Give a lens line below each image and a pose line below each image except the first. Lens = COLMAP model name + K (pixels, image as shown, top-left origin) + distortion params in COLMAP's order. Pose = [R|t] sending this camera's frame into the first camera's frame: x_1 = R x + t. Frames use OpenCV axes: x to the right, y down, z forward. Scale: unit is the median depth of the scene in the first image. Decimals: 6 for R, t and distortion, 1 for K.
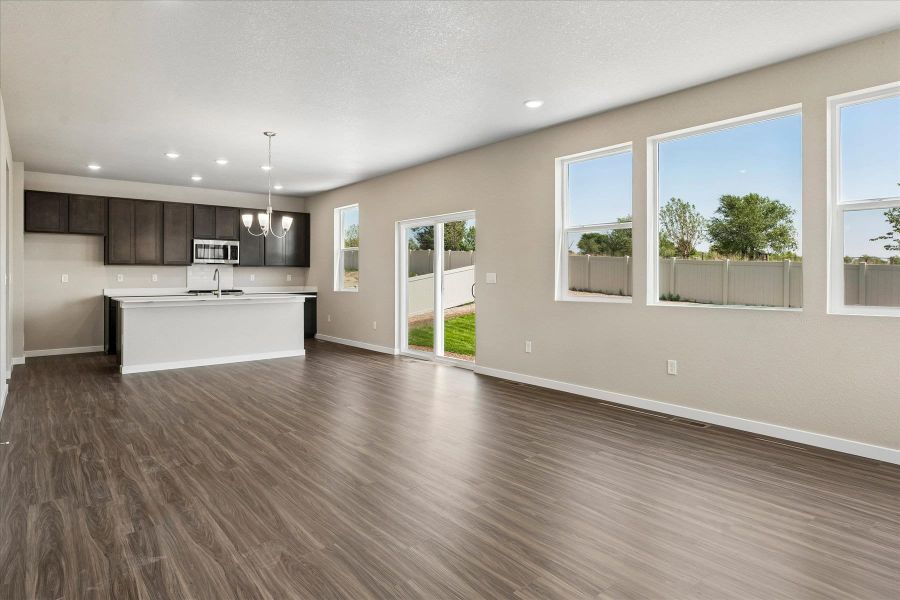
lens RADIAL K [[515.2, 0, 444.1], [0, 515.2, 277.0], [0, 0, 1]] dist [0.004671, -0.001977]
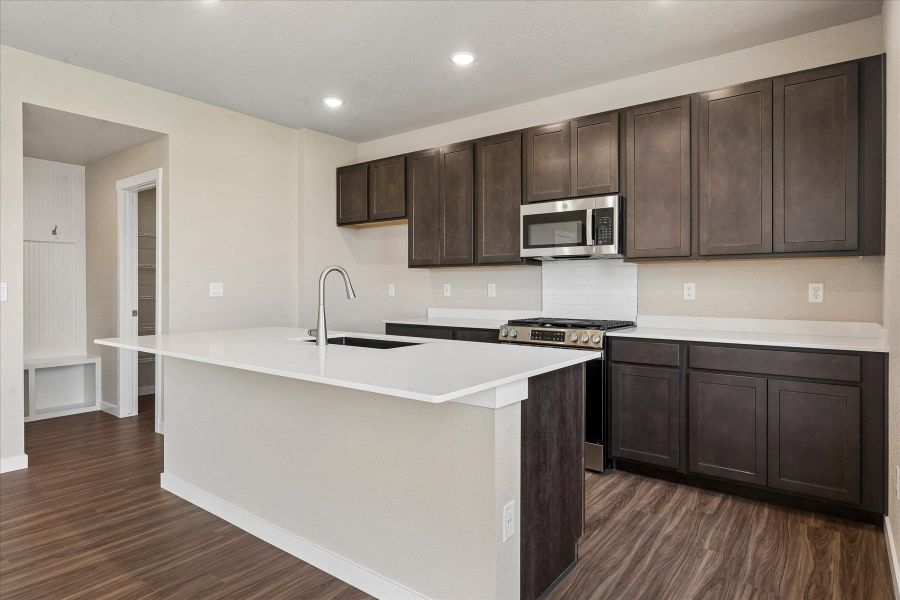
lens RADIAL K [[515.2, 0, 448.4], [0, 515.2, 291.8], [0, 0, 1]] dist [0.004671, -0.001977]
pose [[0.237790, 0.010619, -0.971258, -0.064016], [-0.003078, 0.999943, 0.010180, -0.002343], [0.971312, 0.000569, 0.237809, 0.880614]]
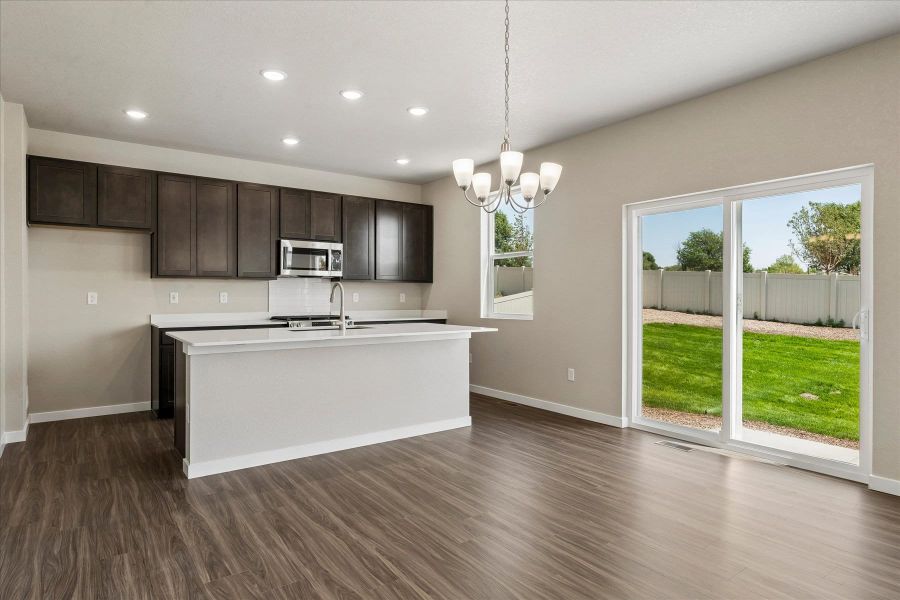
lens RADIAL K [[515.2, 0, 444.4], [0, 515.2, 299.2], [0, 0, 1]] dist [0.004671, -0.001977]
pose [[0.998452, 0.002239, -0.055568, -0.253019], [-0.001915, 0.999981, 0.005885, -0.000942], [0.055580, -0.005769, 0.998438, 0.370533]]
